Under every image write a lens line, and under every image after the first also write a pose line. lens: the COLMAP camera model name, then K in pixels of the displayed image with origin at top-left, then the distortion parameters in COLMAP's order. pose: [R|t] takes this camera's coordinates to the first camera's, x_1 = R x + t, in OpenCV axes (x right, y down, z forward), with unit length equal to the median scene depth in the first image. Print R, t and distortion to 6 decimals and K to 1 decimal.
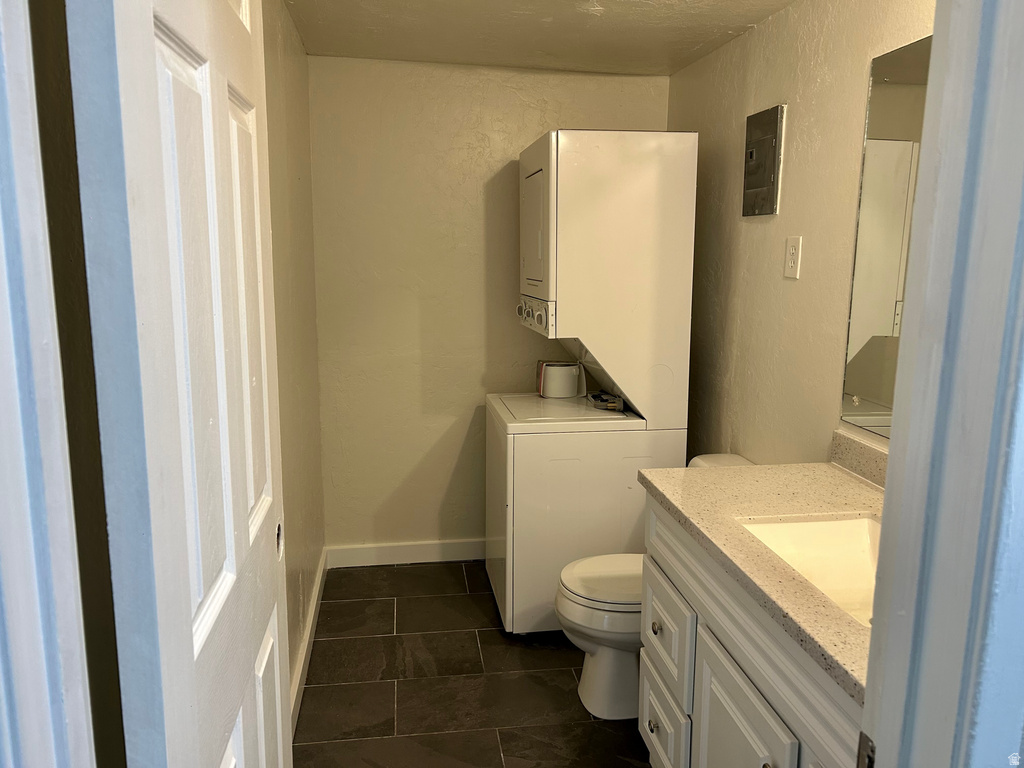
lens RADIAL K [[767.9, 0, 511.6], [0, 767.9, 377.5], [0, 0, 1]] dist [0.059957, -0.070036]
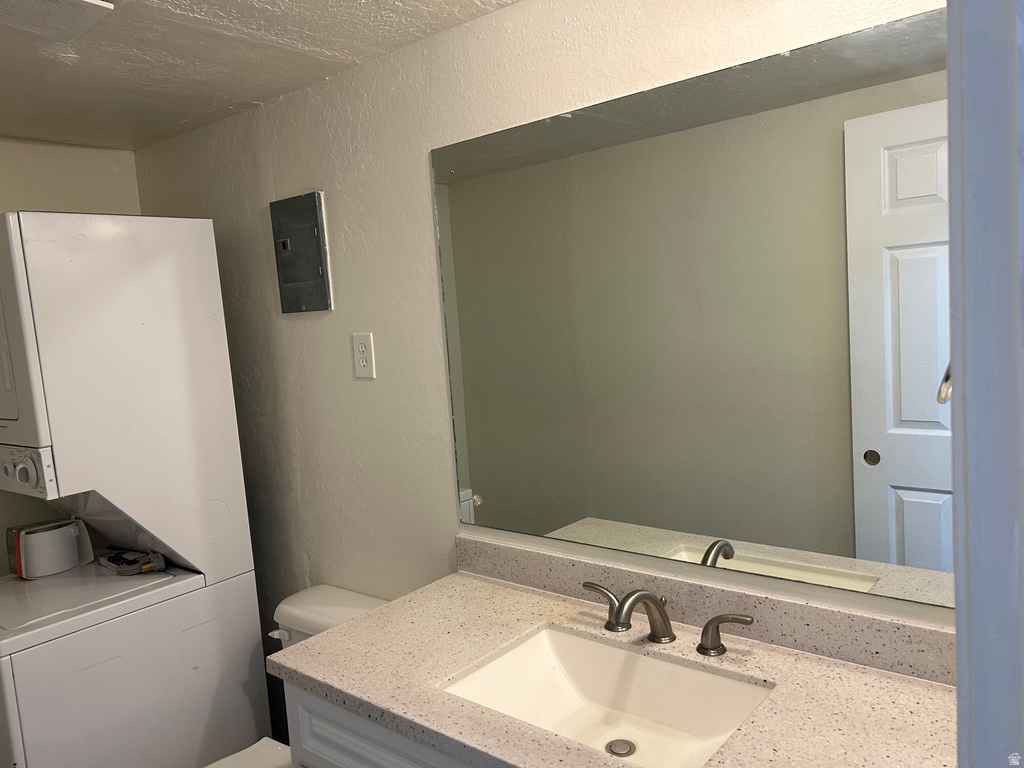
lens RADIAL K [[767.9, 0, 517.3], [0, 767.9, 380.1], [0, 0, 1]] dist [0.059957, -0.070036]
pose [[0.740980, -0.122260, 0.660304, -0.090774], [0.188234, 0.981682, -0.029467, -0.058376], [-0.644606, 0.146126, 0.750420, 0.183458]]
